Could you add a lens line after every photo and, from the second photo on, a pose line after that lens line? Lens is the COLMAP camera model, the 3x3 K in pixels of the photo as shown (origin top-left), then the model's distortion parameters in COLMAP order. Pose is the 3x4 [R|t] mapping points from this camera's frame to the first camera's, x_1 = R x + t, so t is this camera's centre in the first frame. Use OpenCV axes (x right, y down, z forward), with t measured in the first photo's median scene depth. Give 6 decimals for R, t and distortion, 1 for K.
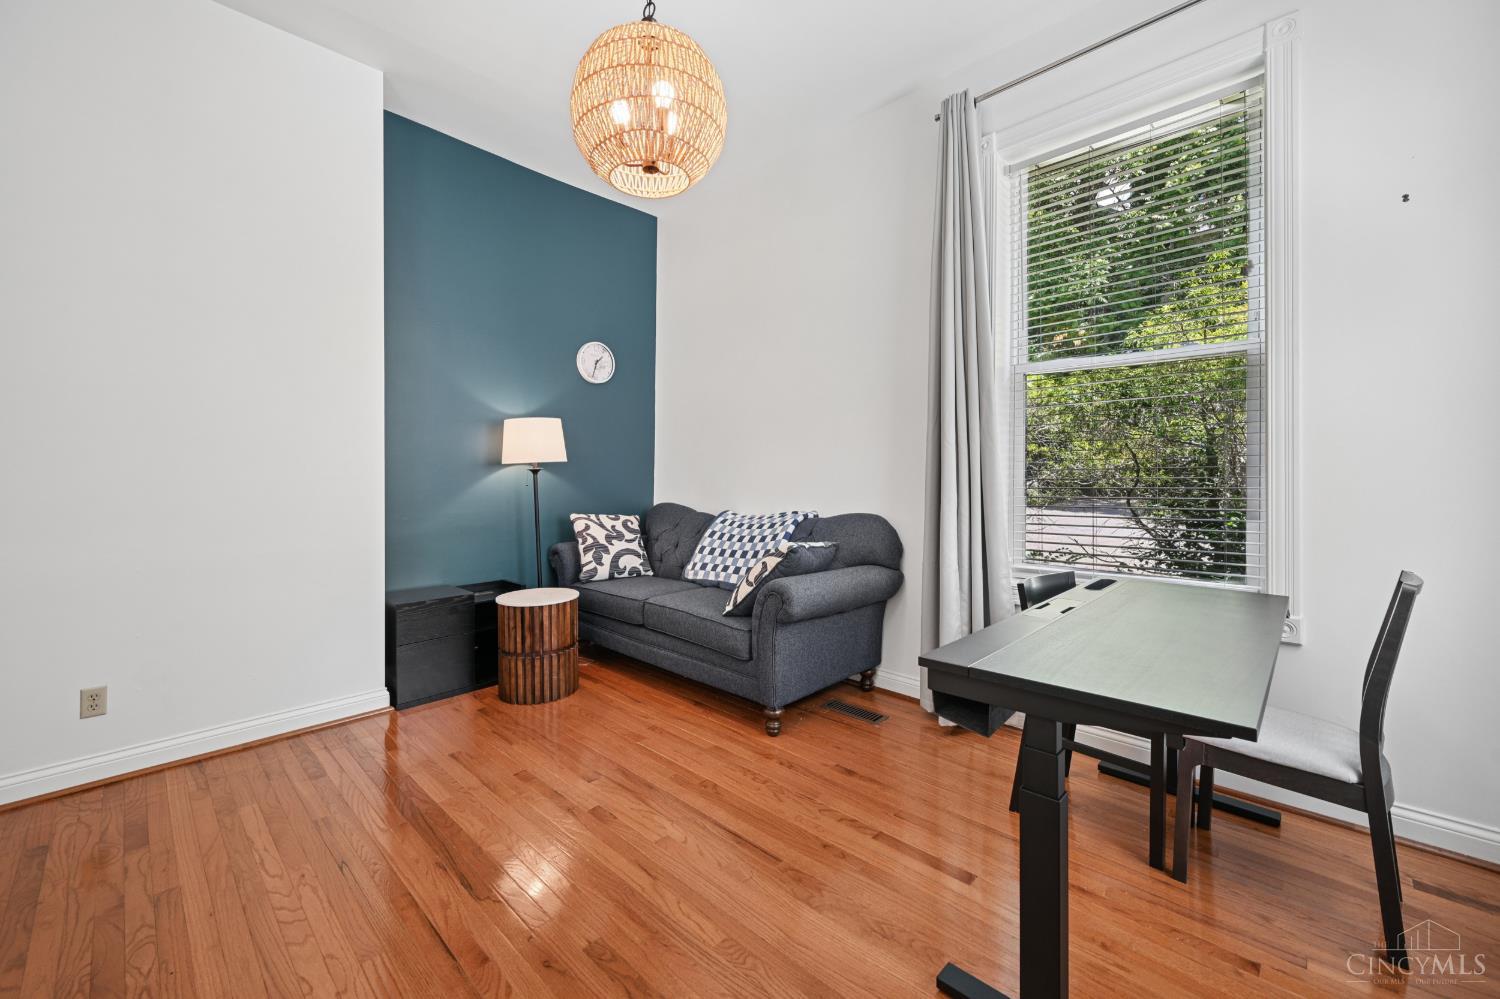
lens RADIAL K [[603.3, 0, 745.3], [0, 603.3, 469.8], [0, 0, 1]] dist [0.000457, -0.000105]
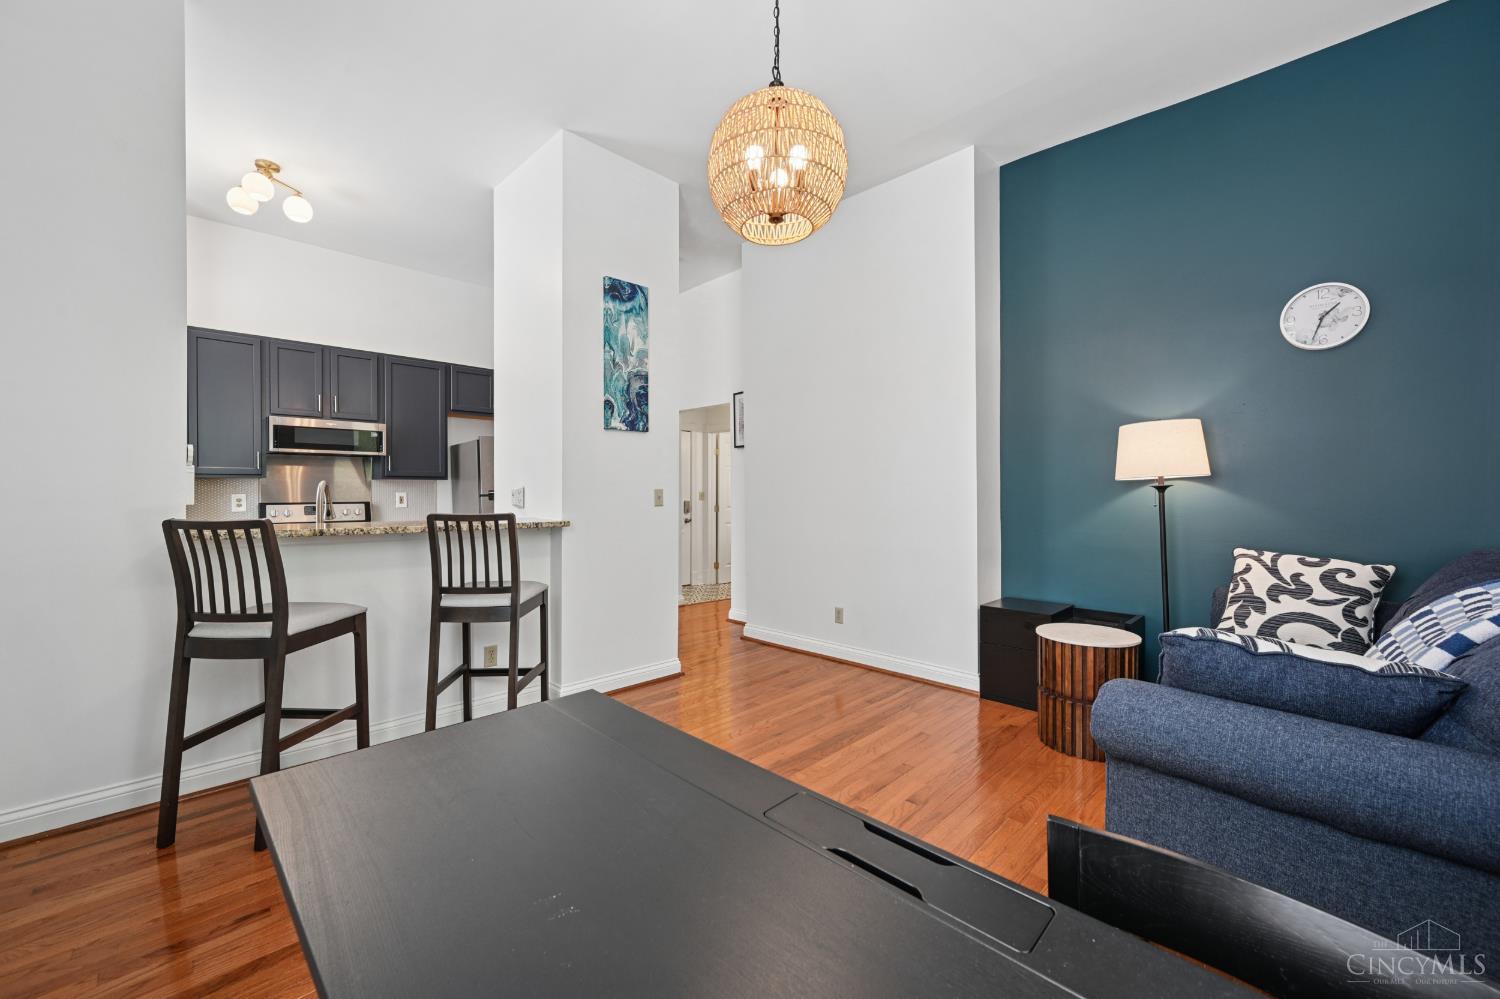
lens RADIAL K [[594.8, 0, 749.1], [0, 594.8, 491.4], [0, 0, 1]] dist [0.001176, 0.000118]
pose [[-0.016242, 0.007712, -0.999838, 0.594033], [0.011038, 0.999911, 0.007534, -0.007588], [0.999807, -0.010914, -0.016326, 0.613288]]
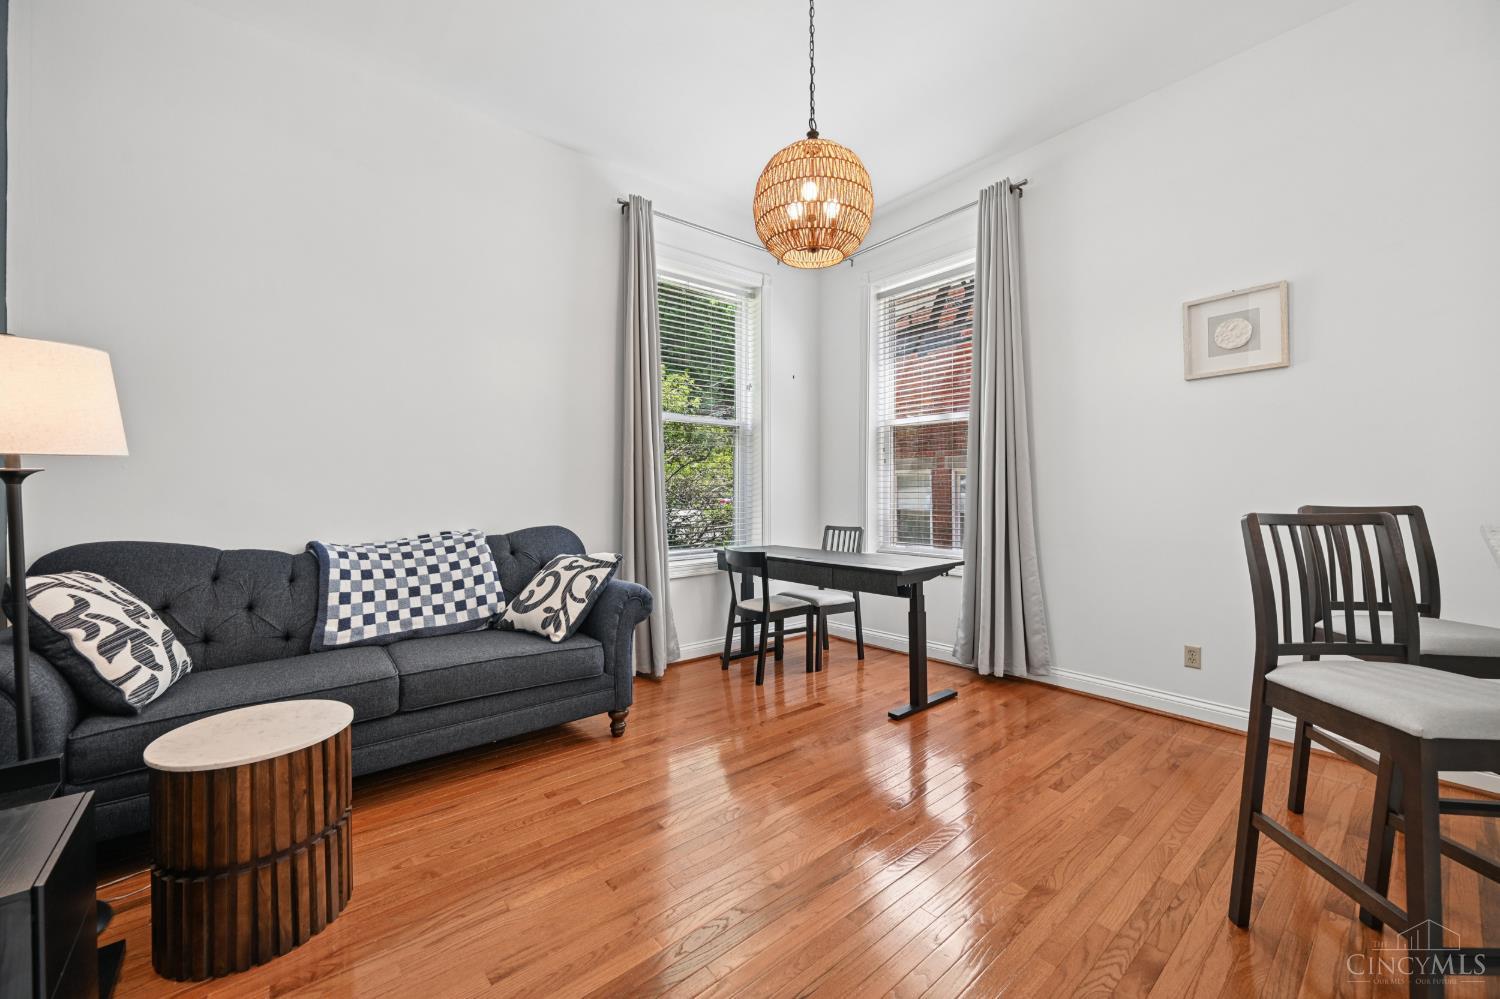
lens RADIAL K [[594.8, 0, 749.1], [0, 594.8, 491.4], [0, 0, 1]] dist [0.001176, 0.000118]
pose [[0.102309, 0.002394, 0.994750, -0.908424], [-0.004493, 0.999988, -0.001944, 0.015059], [-0.994743, -0.004271, 0.102318, 0.633072]]
